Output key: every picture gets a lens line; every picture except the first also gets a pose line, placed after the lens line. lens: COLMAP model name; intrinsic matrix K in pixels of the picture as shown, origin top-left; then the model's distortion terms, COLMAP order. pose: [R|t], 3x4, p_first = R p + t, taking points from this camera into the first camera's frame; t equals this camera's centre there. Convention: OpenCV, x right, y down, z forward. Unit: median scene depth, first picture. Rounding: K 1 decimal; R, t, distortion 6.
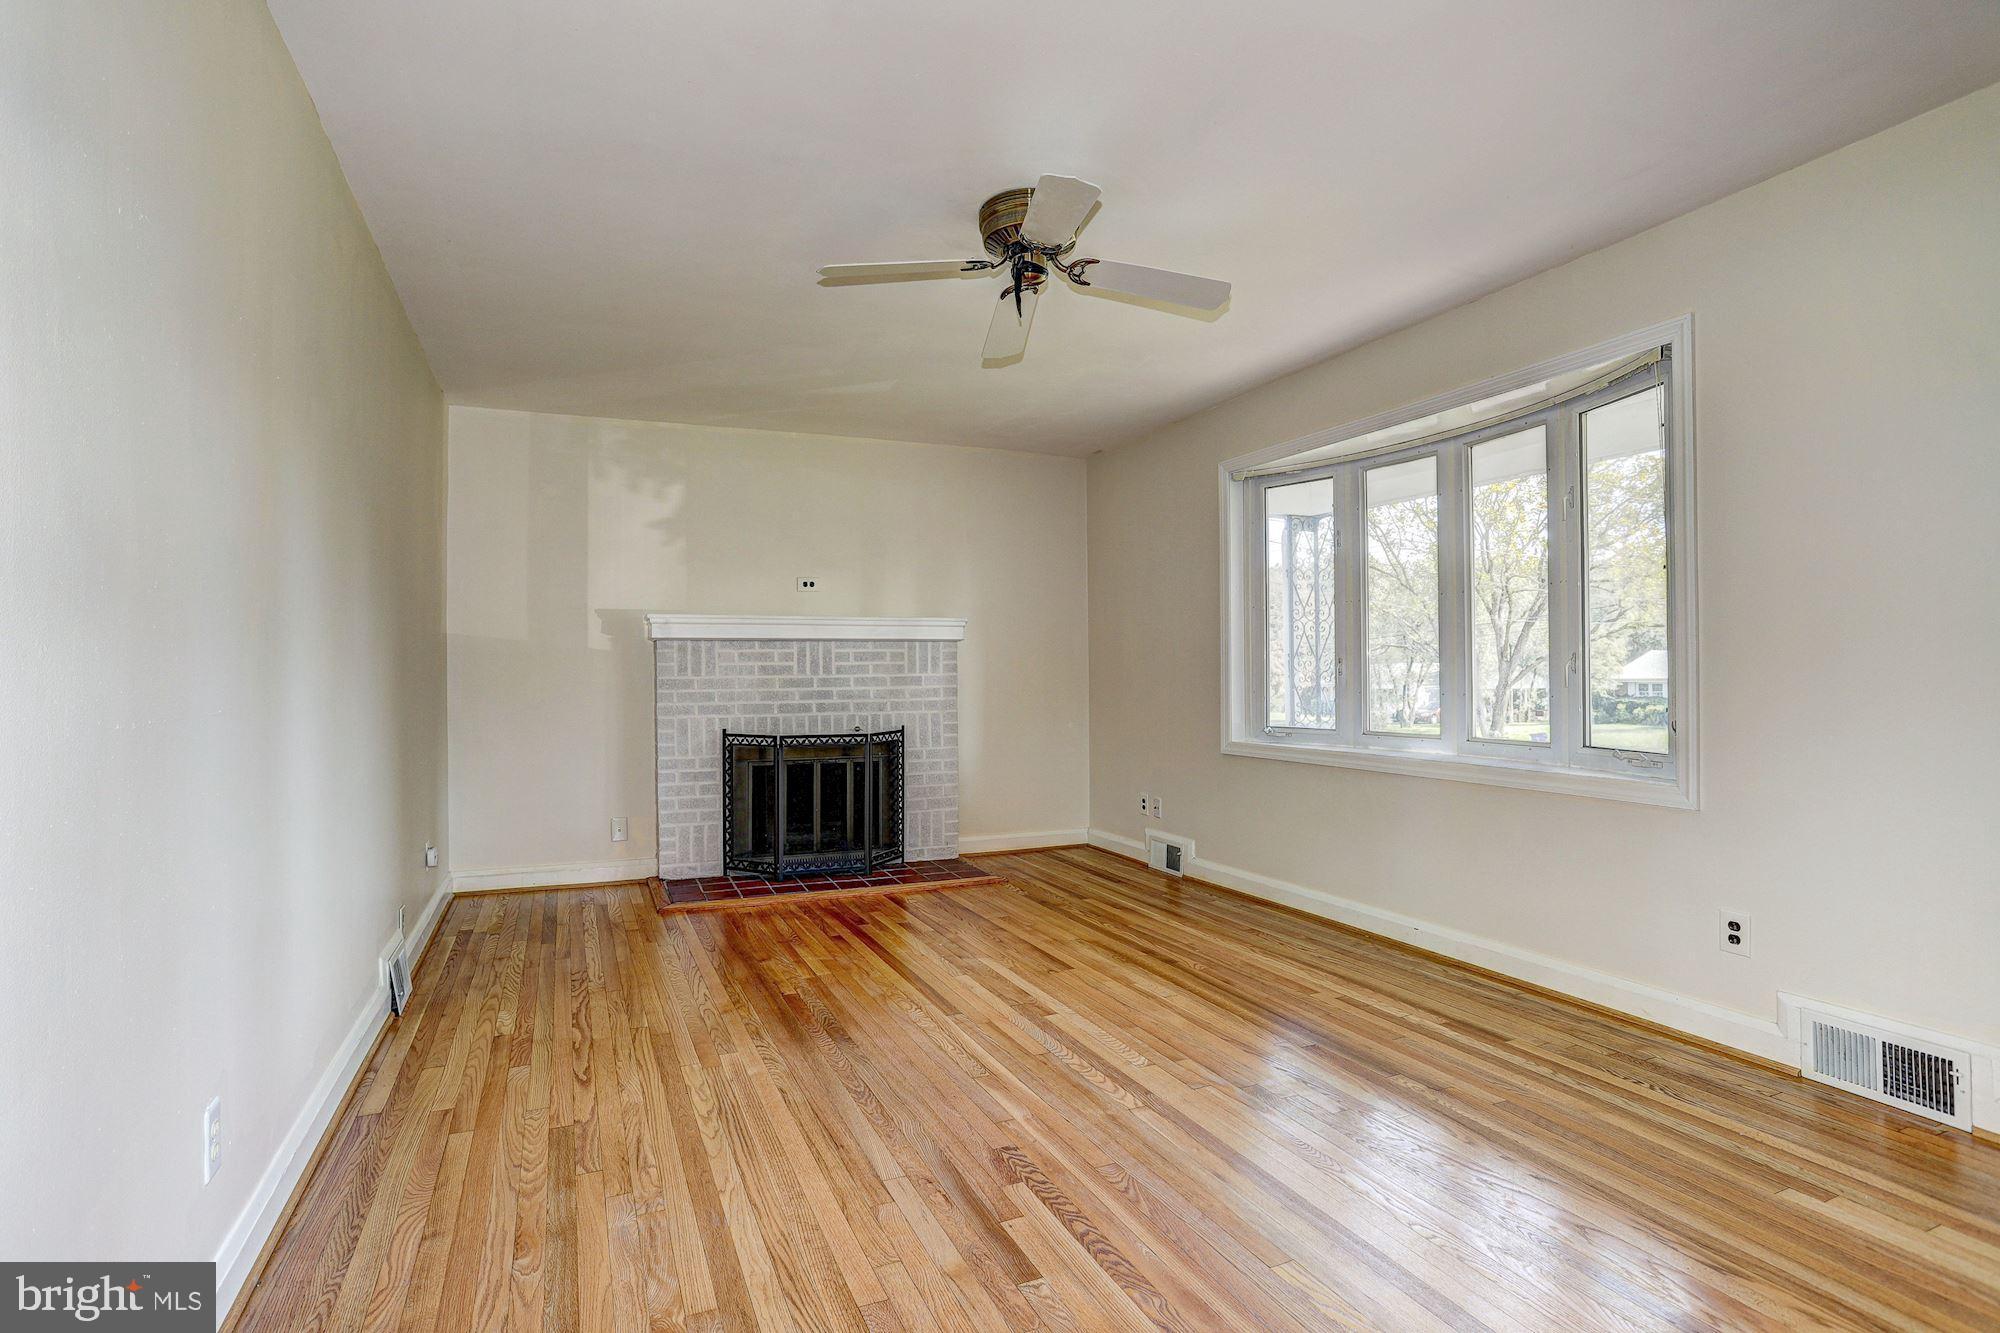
lens RADIAL K [[967.9, 0, 987.2], [0, 967.9, 662.2], [0, 0, 1]] dist [-0.058428, 0.035636]
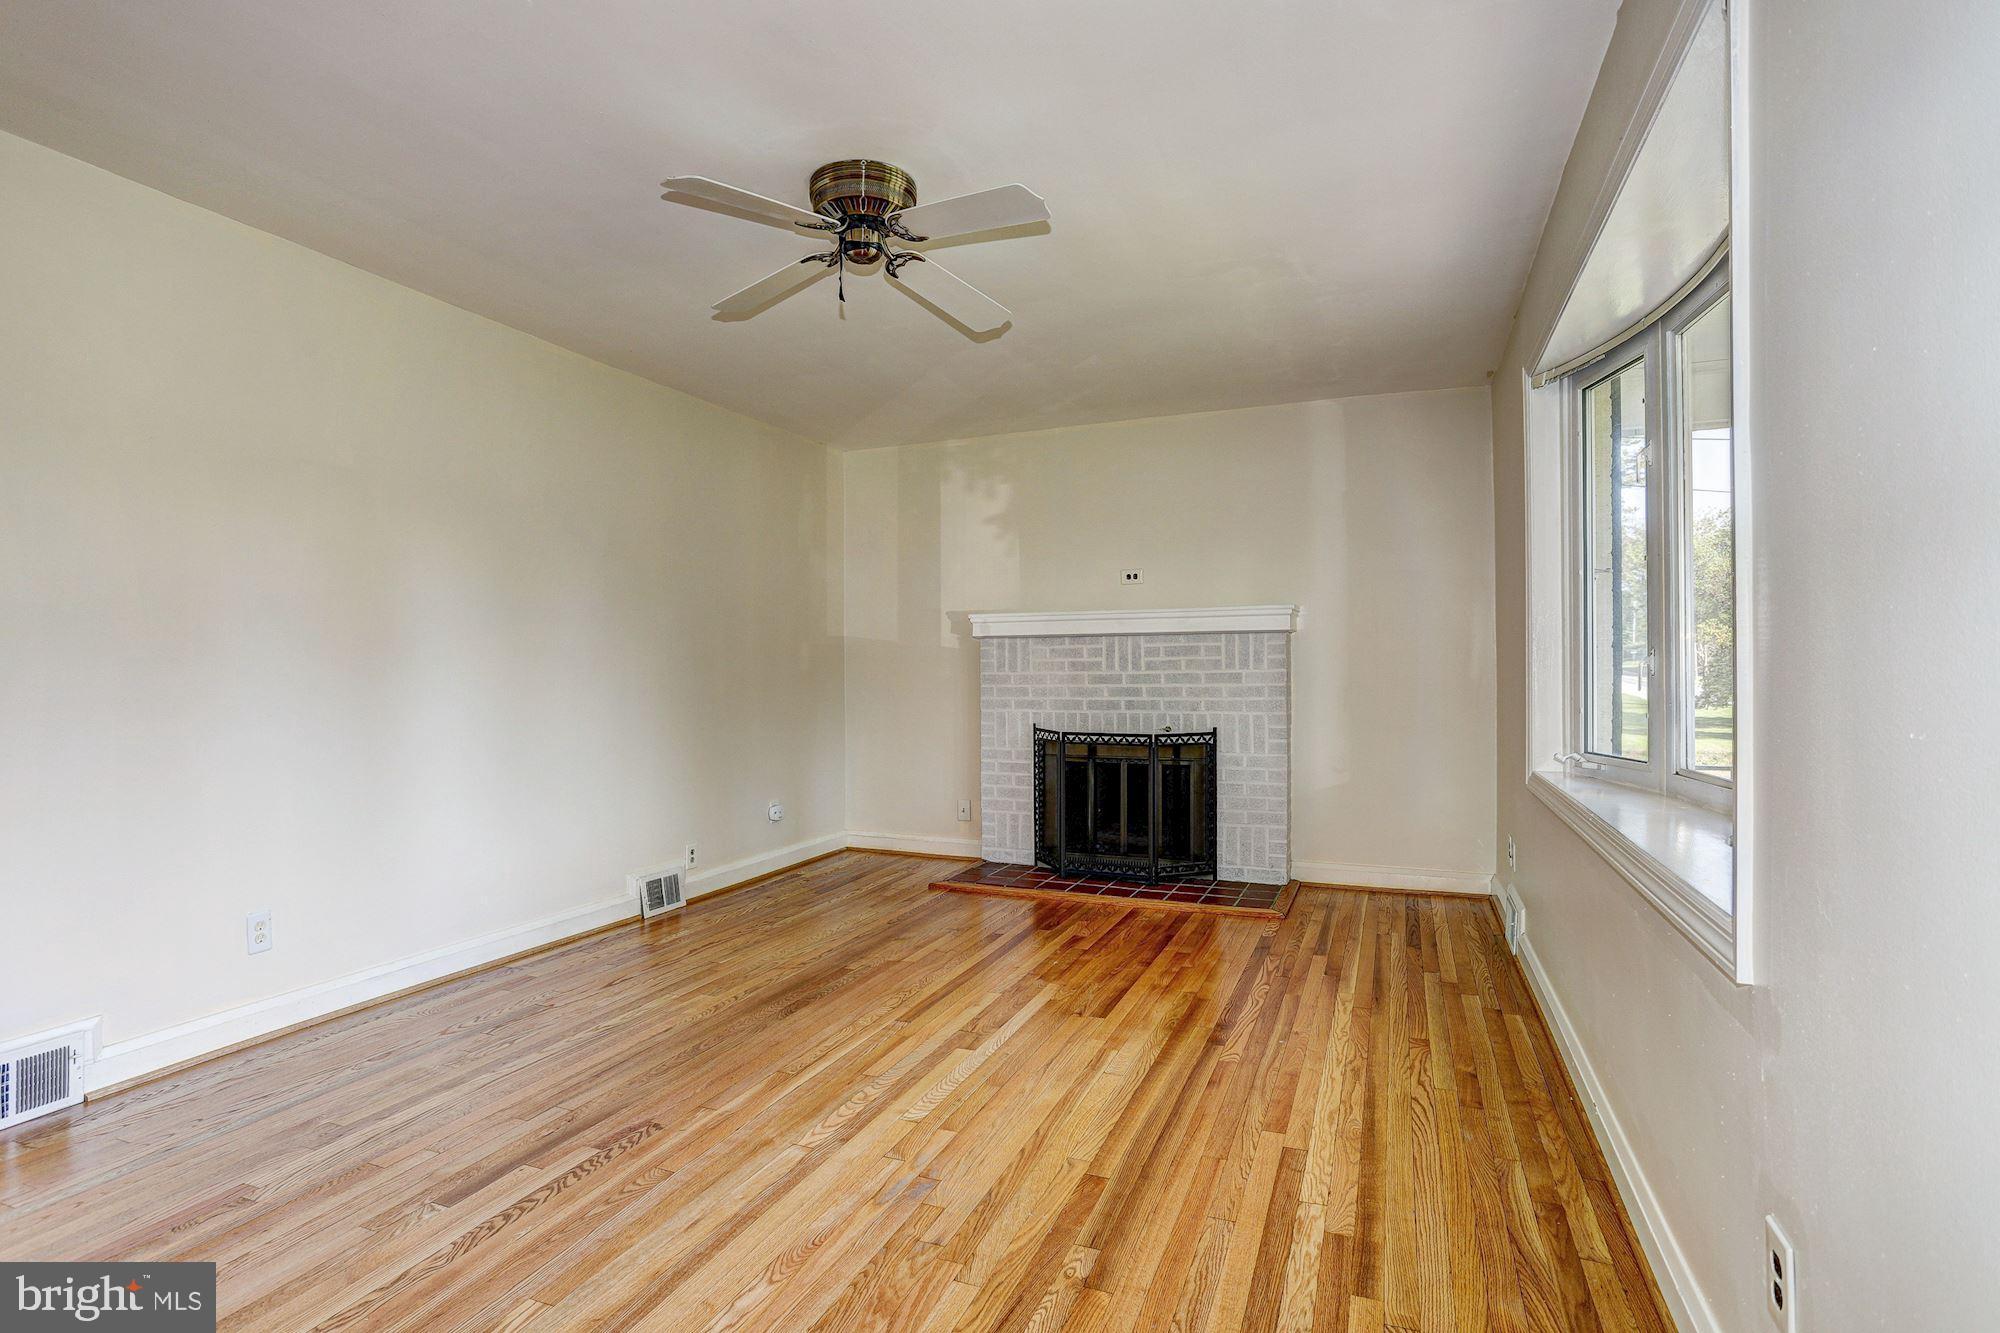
lens RADIAL K [[989.9, 0, 984.7], [0, 989.9, 664.5], [0, 0, 1]] dist [-0.057932, 0.032542]
pose [[0.687988, -0.001289, -0.725721, 0.580309], [0.008921, 0.999938, 0.006681, -0.001505], [0.725668, -0.011071, 0.687956, 0.293094]]
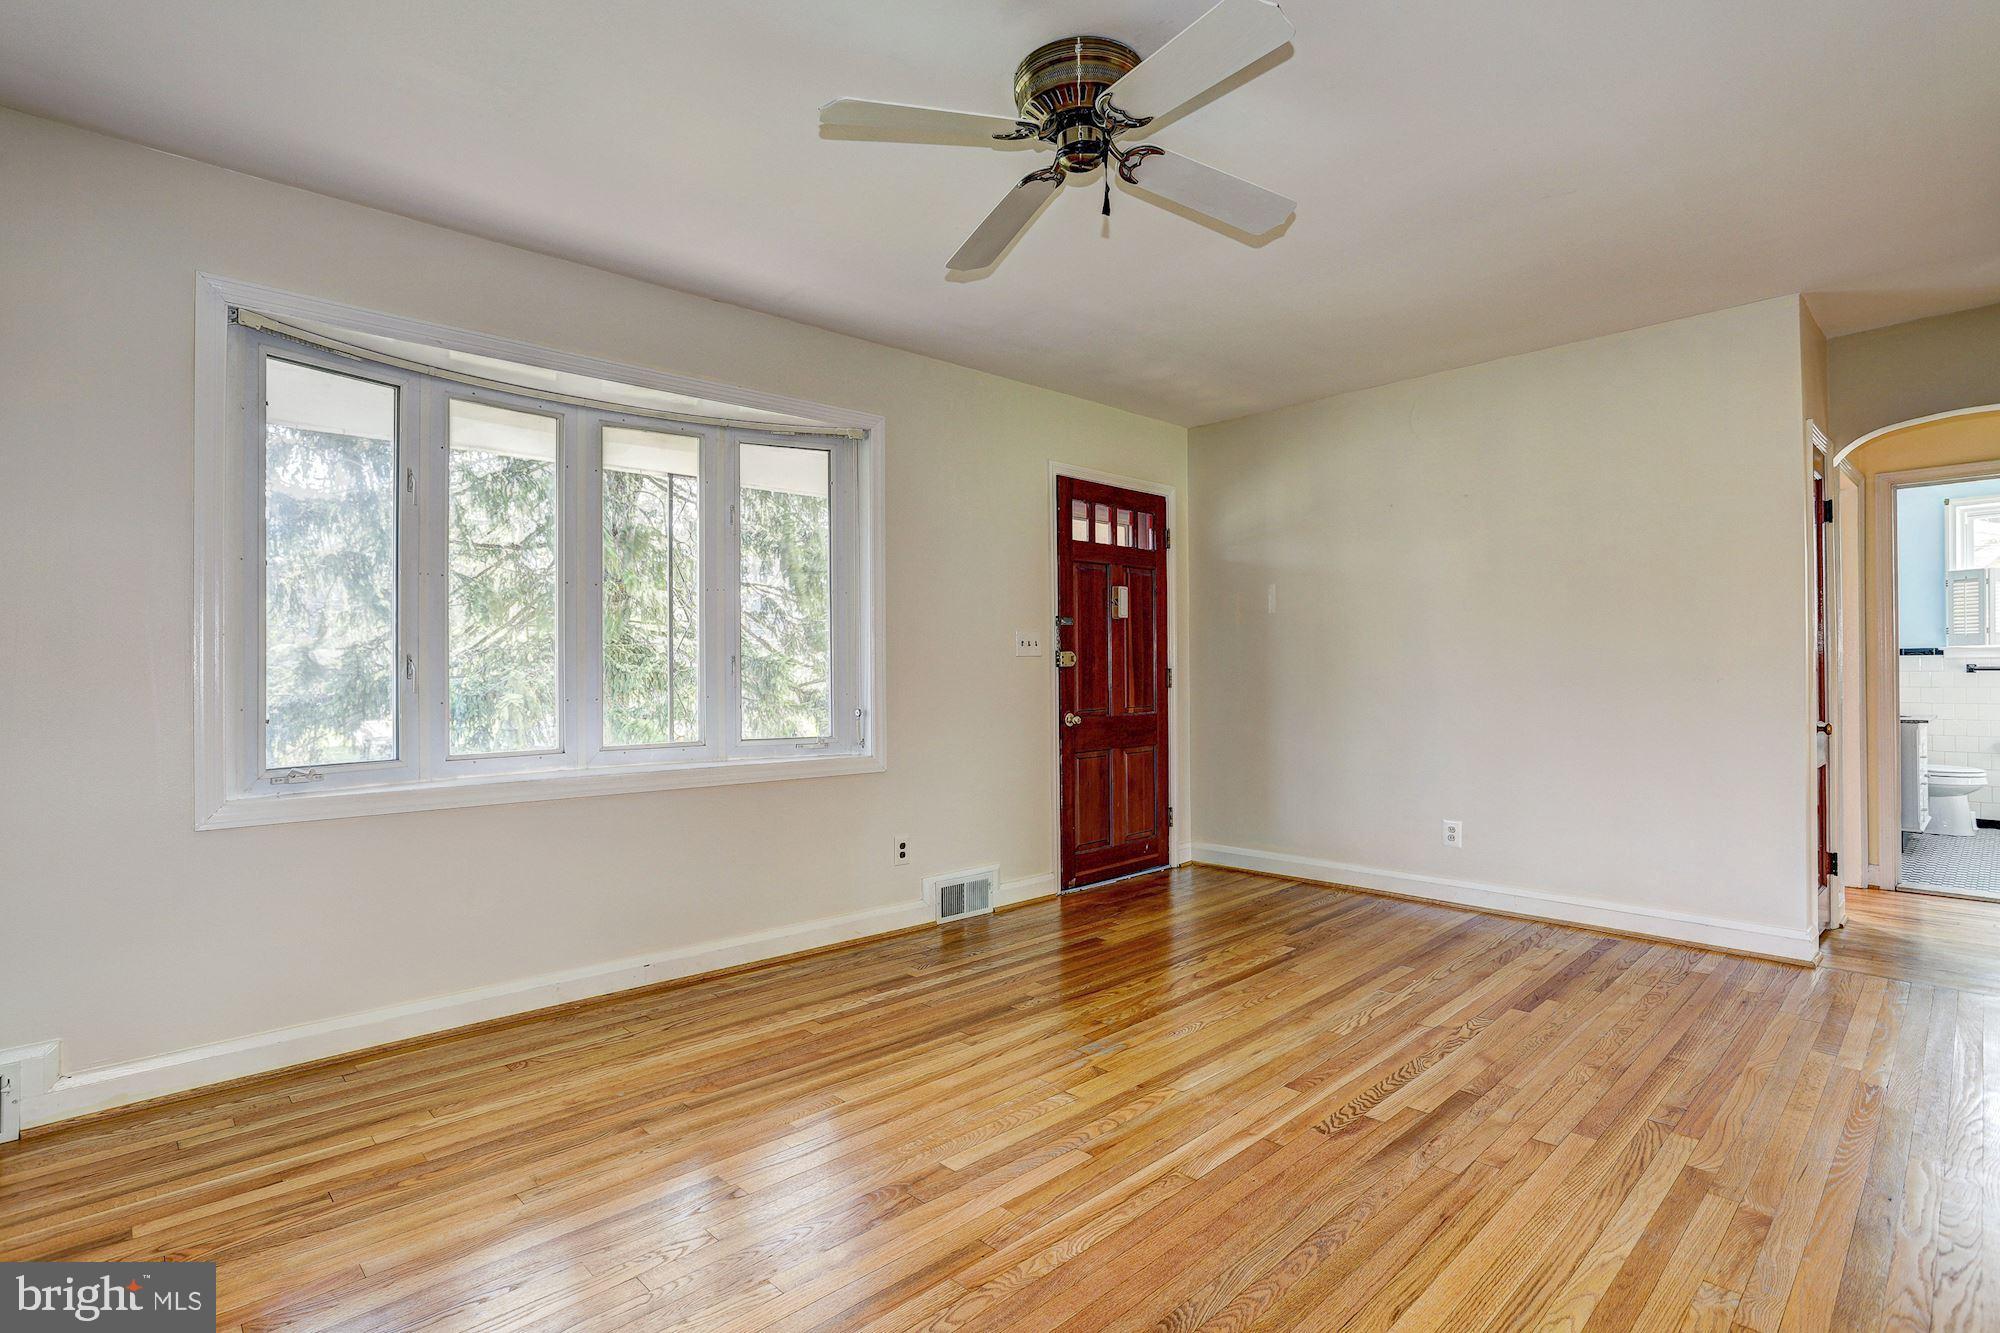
lens RADIAL K [[972.2, 0, 987.6], [0, 972.2, 664.1], [0, 0, 1]] dist [-0.063371, 0.034112]
pose [[-0.328954, 0.015302, 0.944222, -0.460557], [-0.001829, 0.999857, -0.016841, 0.014678], [-0.944344, -0.007266, -0.328878, 0.927555]]
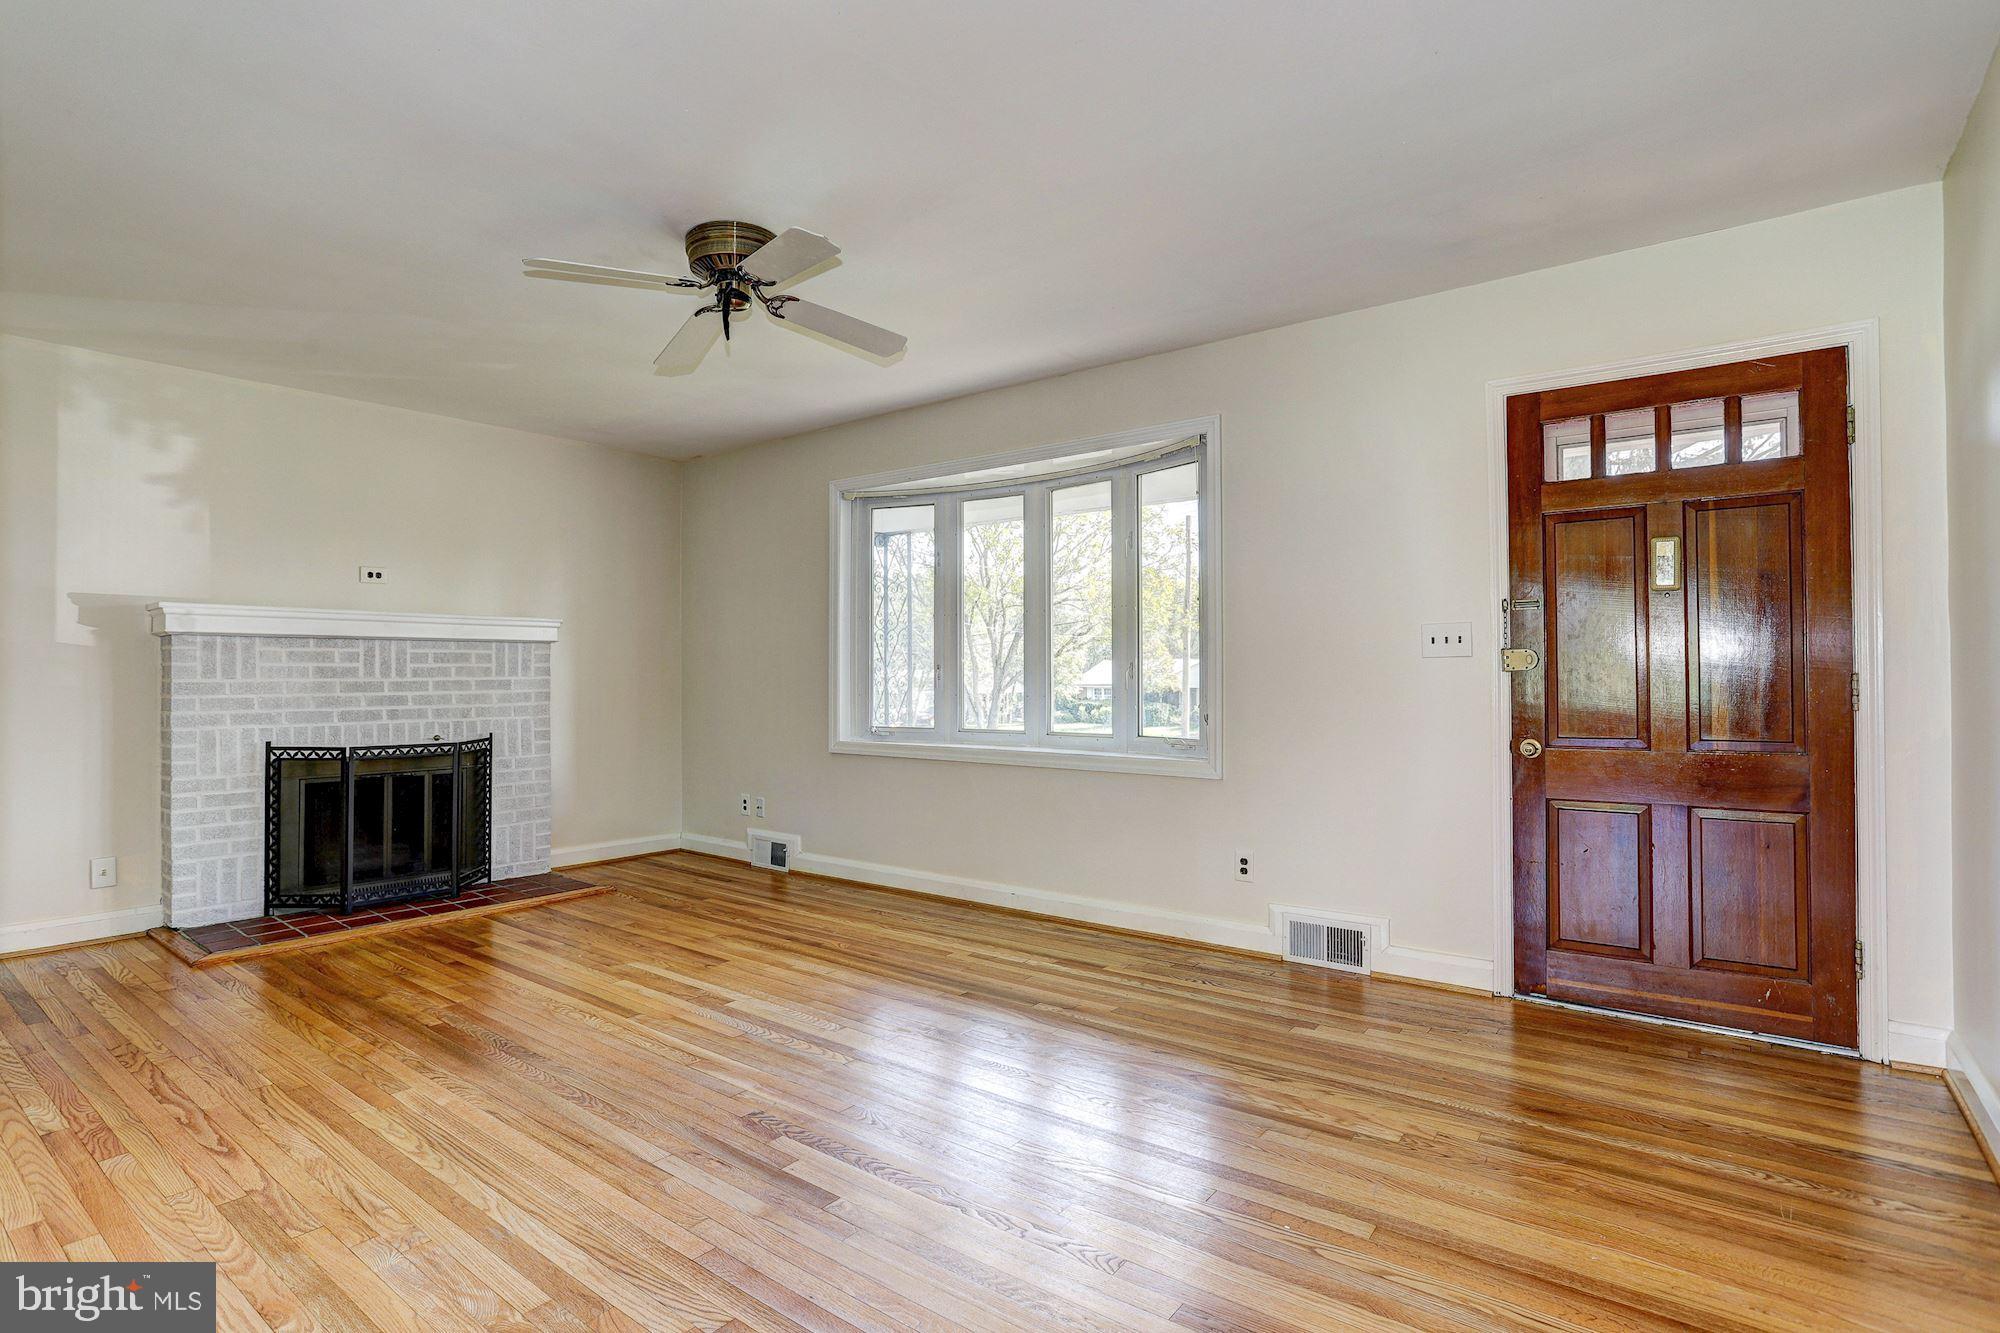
lens RADIAL K [[982.8, 0, 987.9], [0, 982.8, 663.1], [0, 0, 1]] dist [-0.062543, 0.036732]
pose [[0.878296, 0.010451, 0.478002, -0.153056], [-0.008534, 0.999944, -0.006182, 0.000396], [-0.478041, 0.001351, 0.878337, -0.052657]]
